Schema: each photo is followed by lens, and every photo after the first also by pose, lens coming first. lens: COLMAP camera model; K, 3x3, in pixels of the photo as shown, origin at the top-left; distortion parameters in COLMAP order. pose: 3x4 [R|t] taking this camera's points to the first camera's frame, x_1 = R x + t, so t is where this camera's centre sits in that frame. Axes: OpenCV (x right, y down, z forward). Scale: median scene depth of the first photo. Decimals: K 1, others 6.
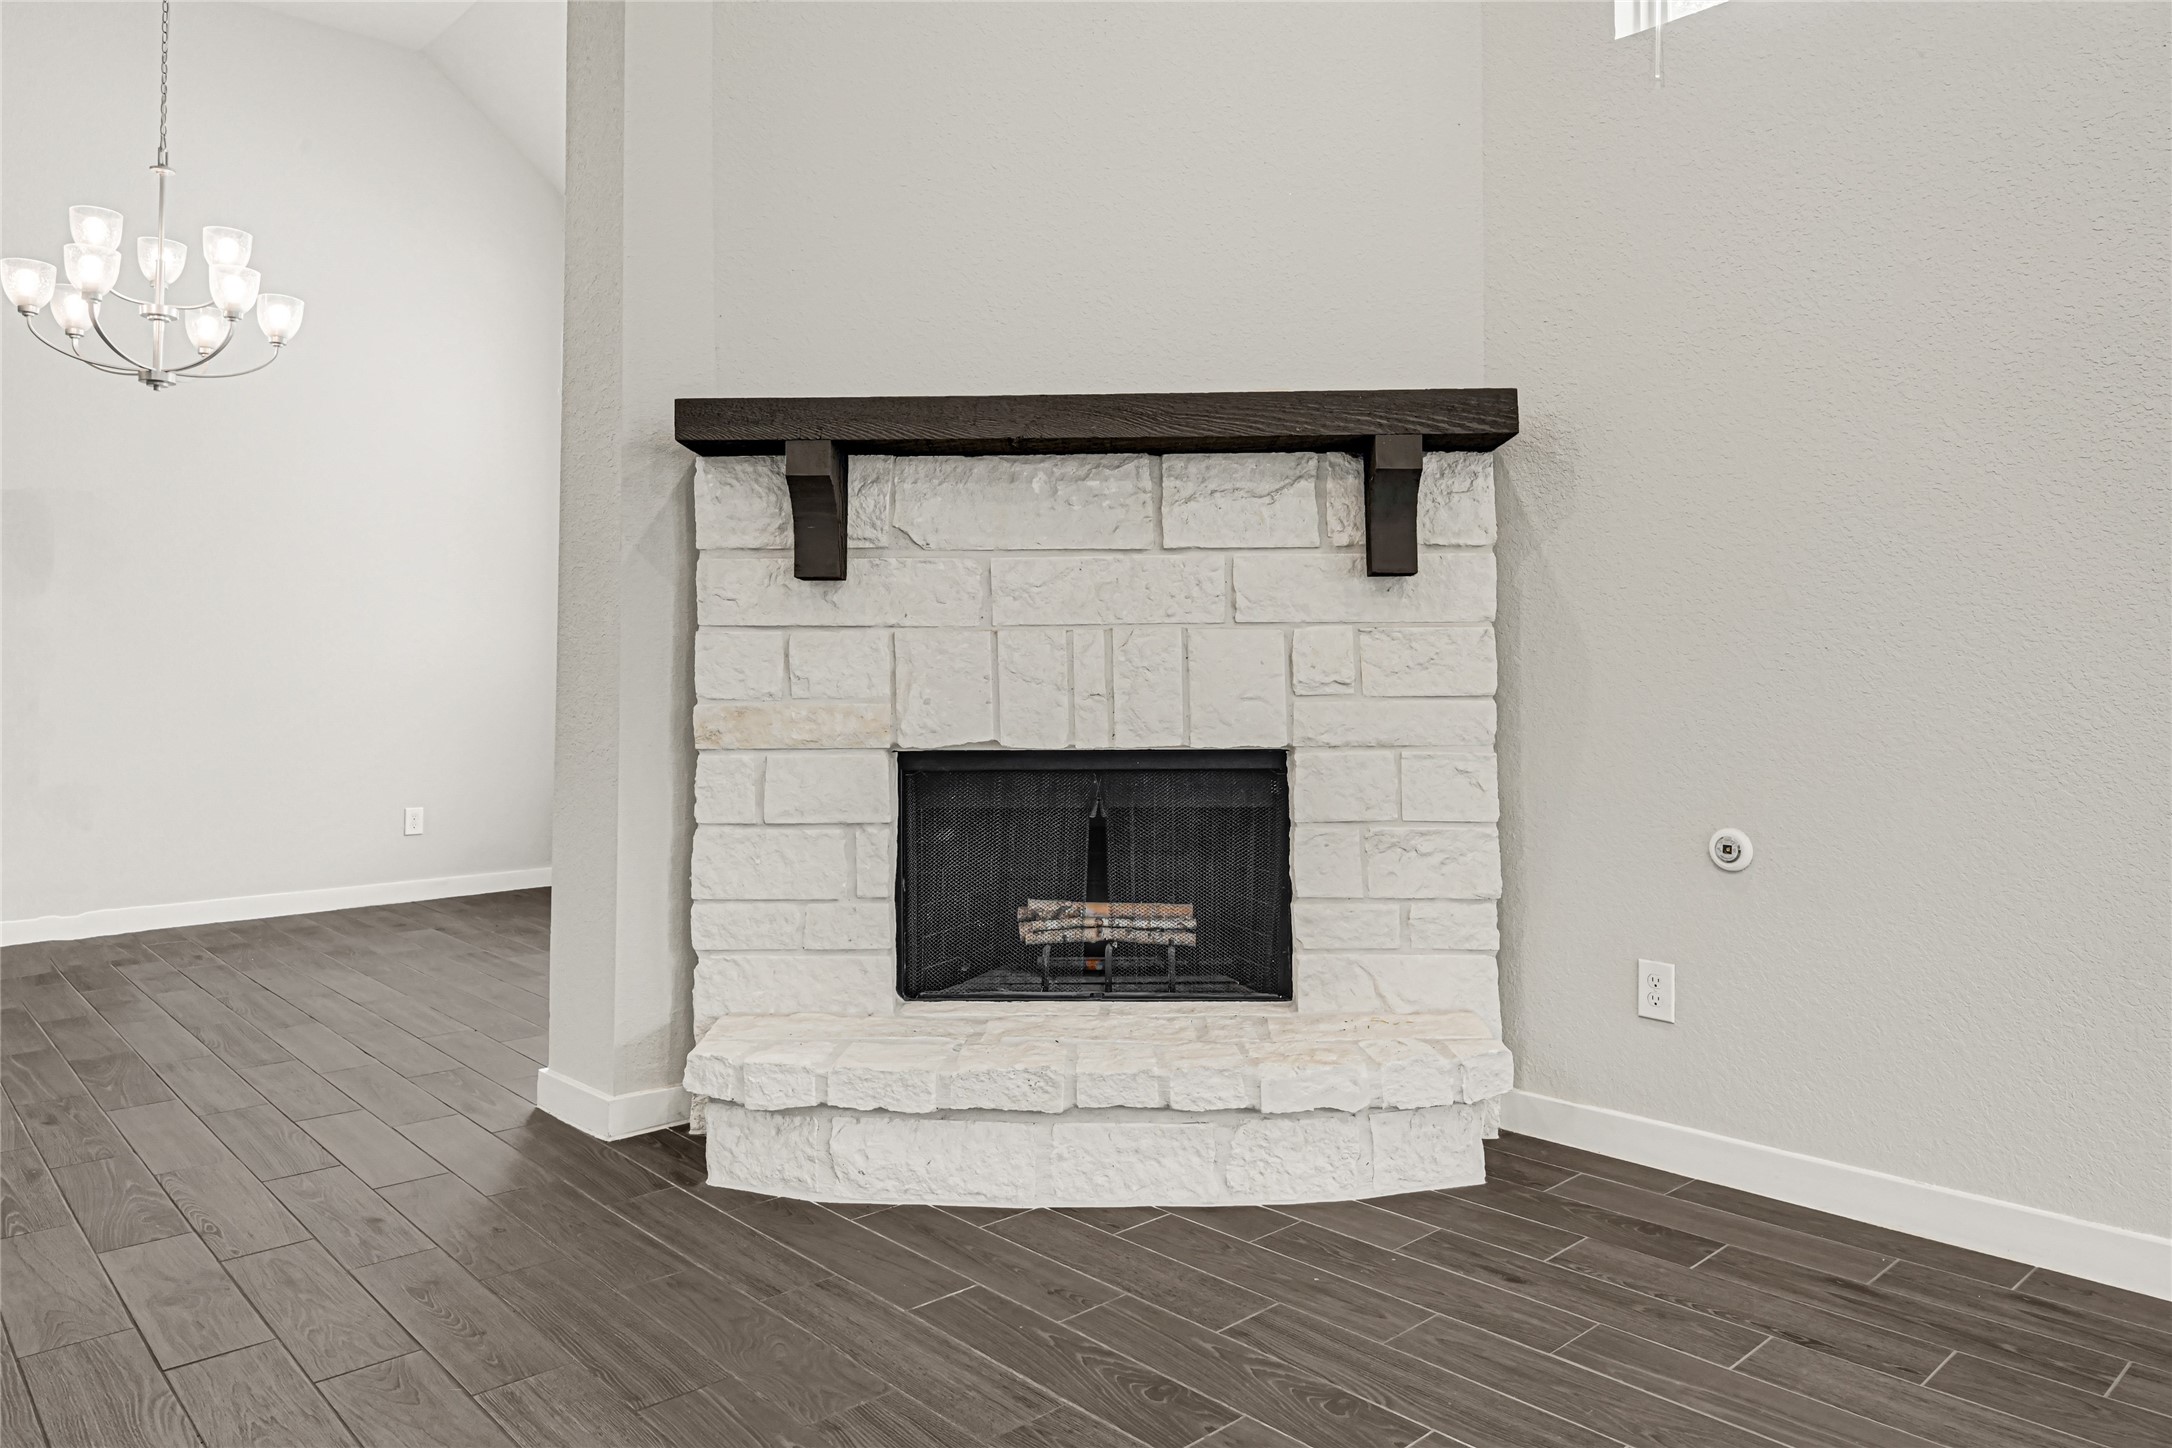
lens RADIAL K [[1428.8, 0, 1120.4], [0, 1428.8, 622.4], [0, 0, 1]] dist [-0.002861, -0.000419]
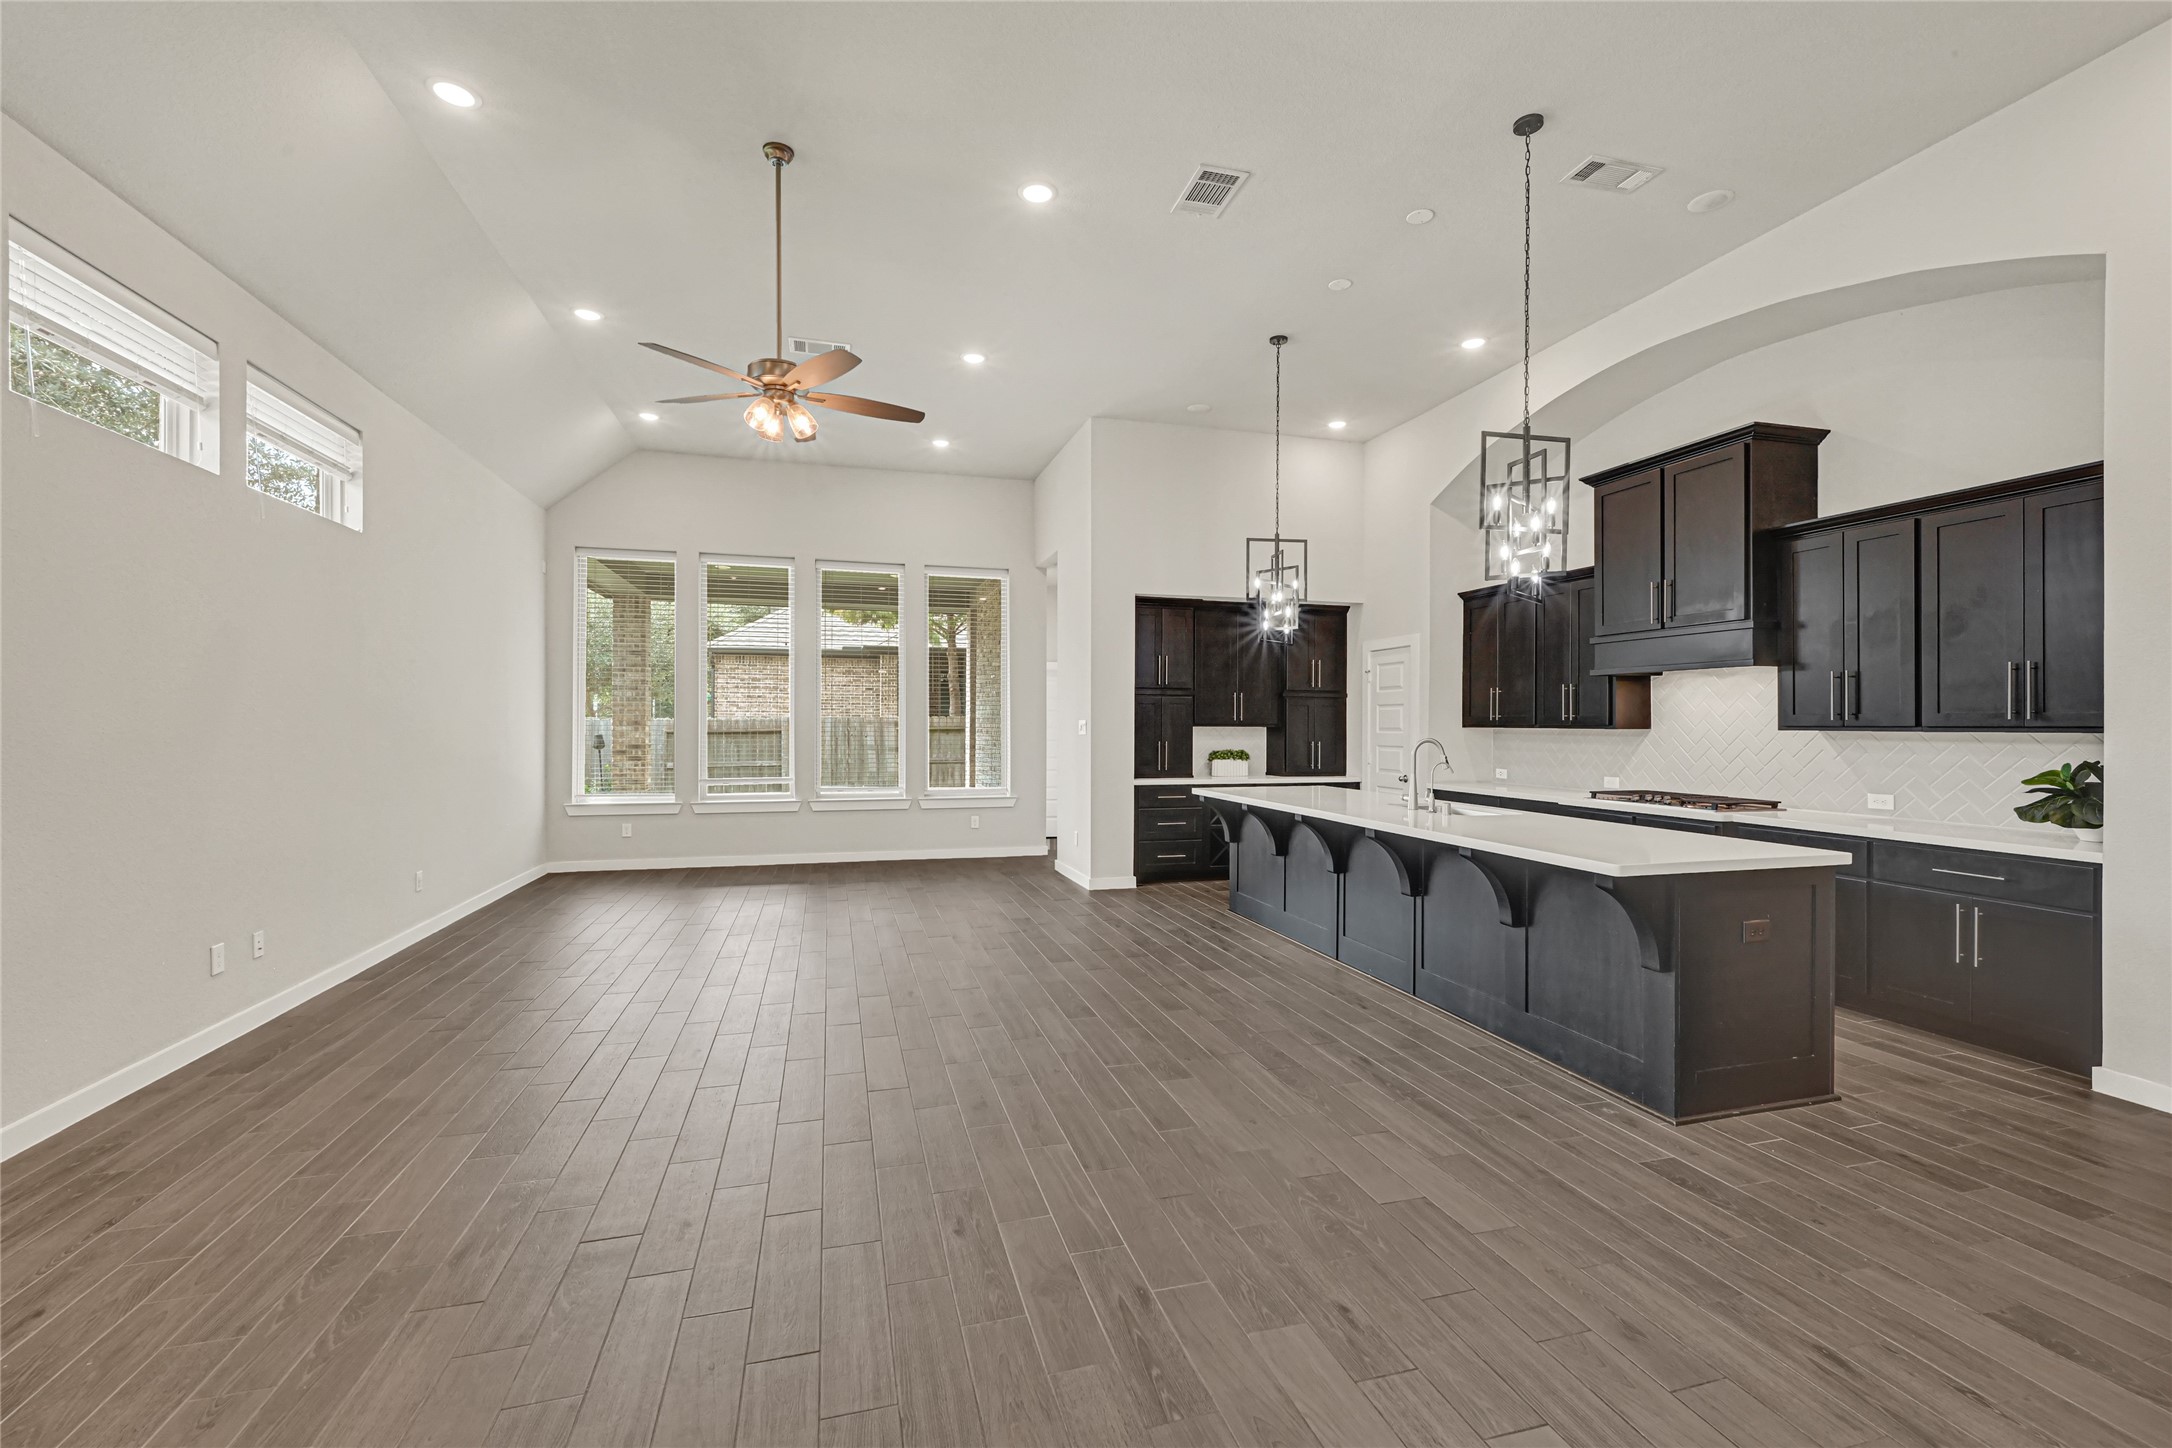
lens RADIAL K [[899.2, 0, 1090.1], [0, 899.2, 728.7], [0, 0, 1]] dist [-0.002156, 0.000508]
pose [[-0.890397, -0.002826, 0.455175, -0.752222], [-0.016760, 0.999506, -0.026579, -0.067804], [-0.454875, -0.031295, -0.890005, 0.991535]]
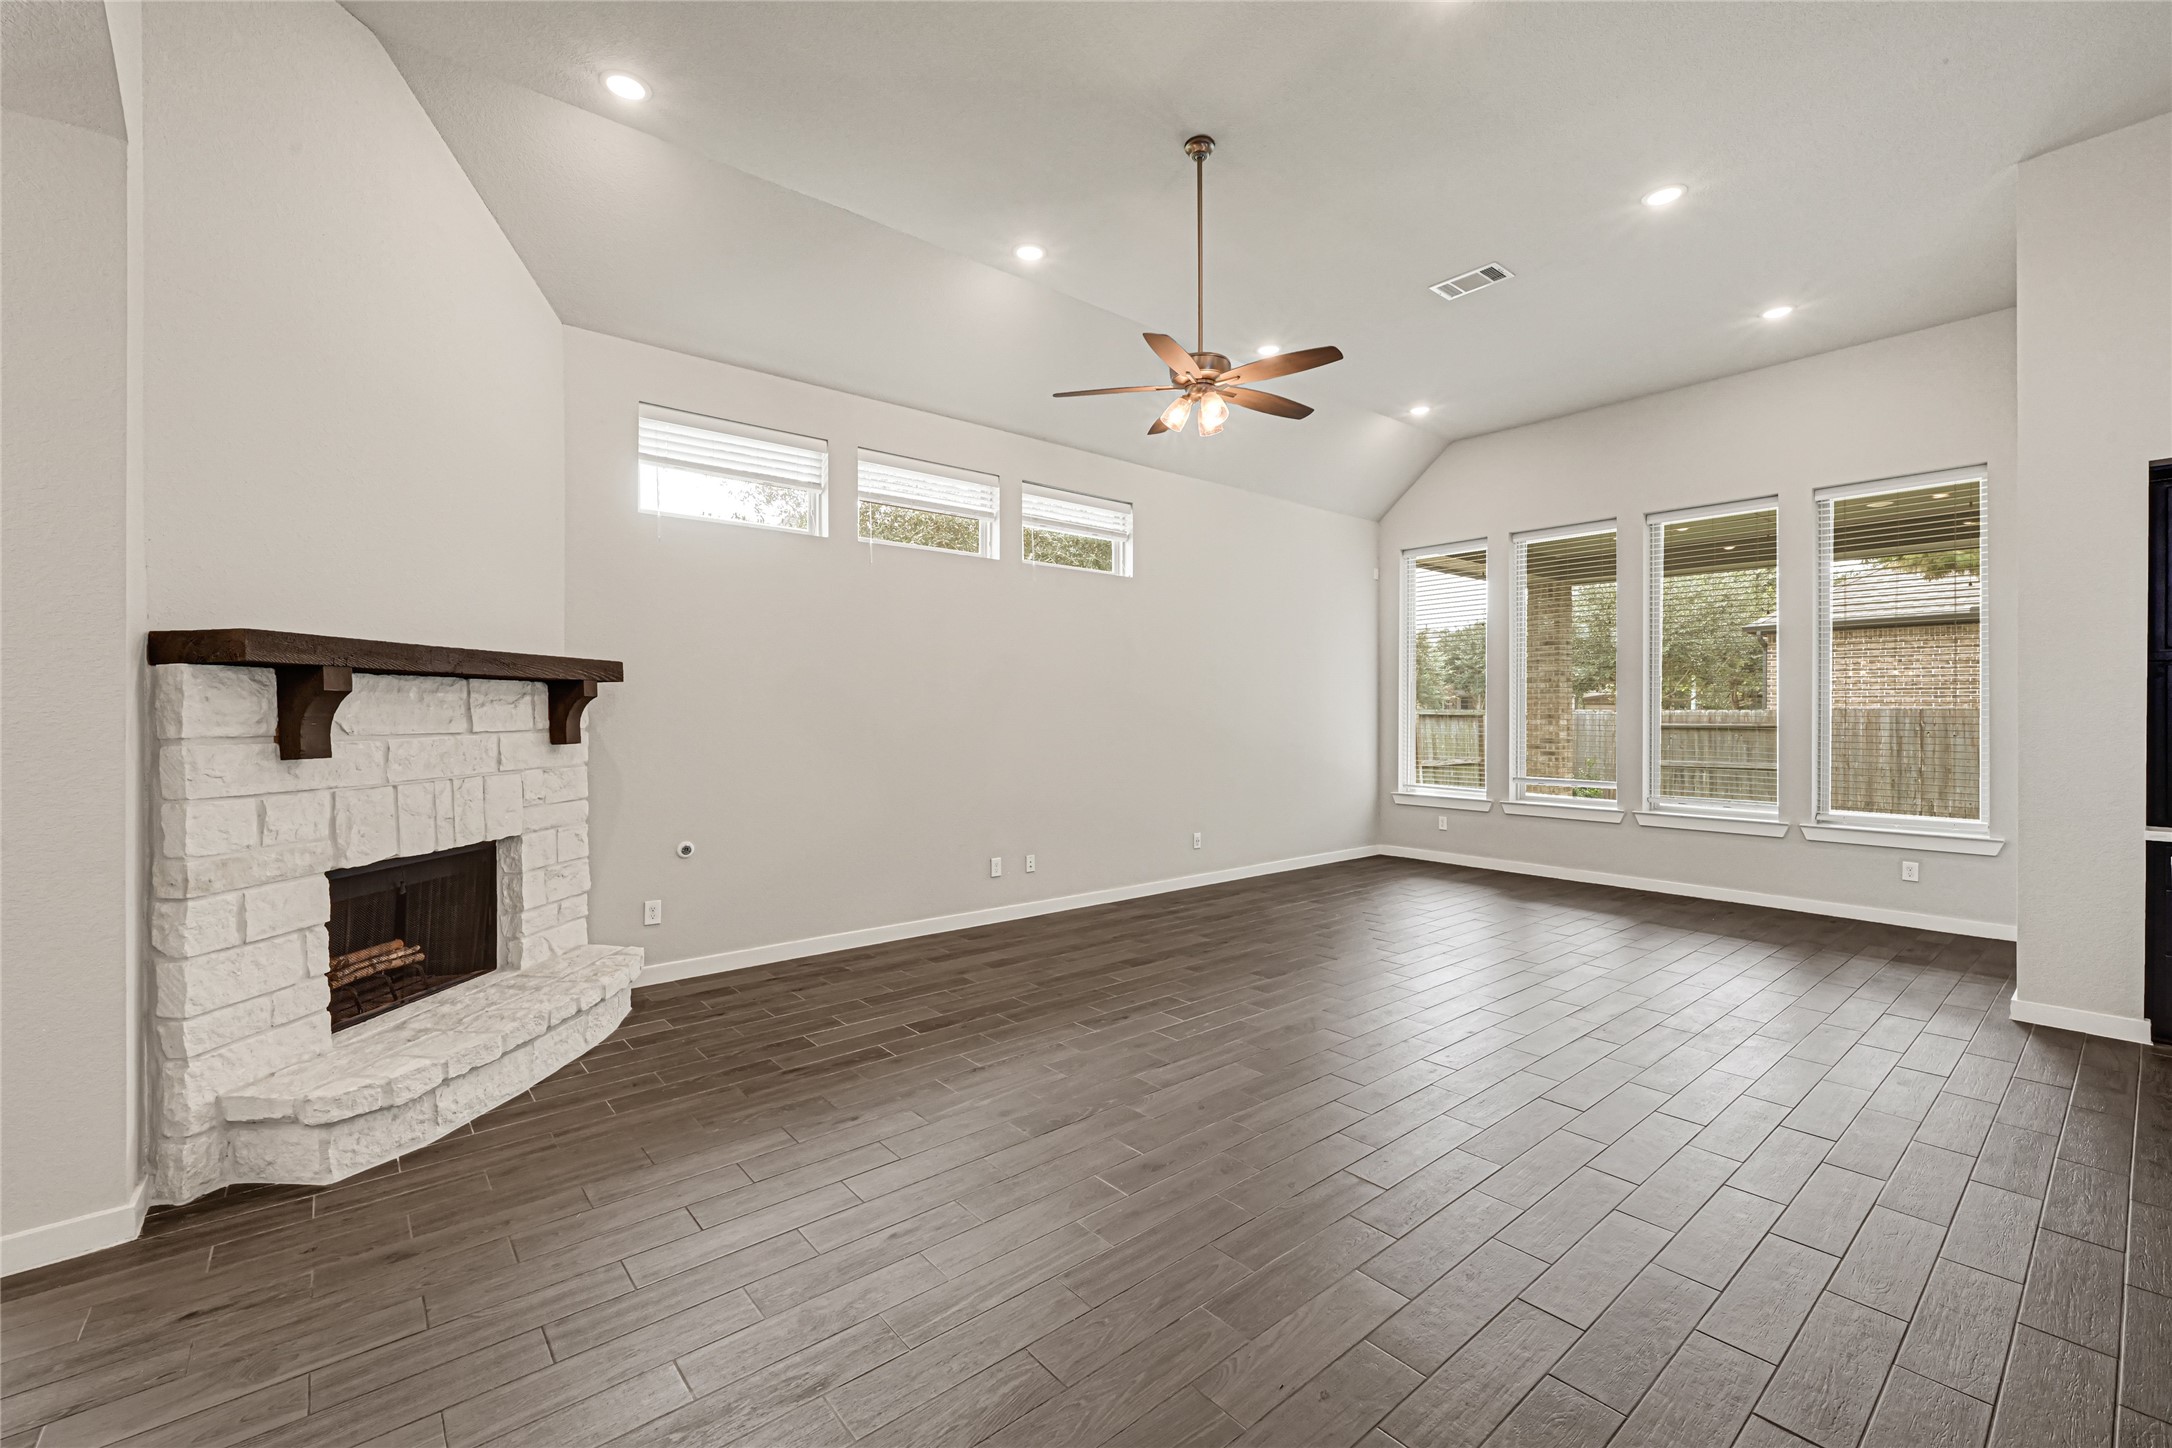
lens RADIAL K [[899.2, 0, 1079.2], [0, 899.2, 715.2], [0, 0, 1]] dist [-0.002156, 0.000508]
pose [[0.055378, 0.000571, 0.998465, -1.045402], [-0.035509, 0.999368, 0.001398, -0.101142], [-0.997834, -0.035532, 0.055364, 0.183756]]
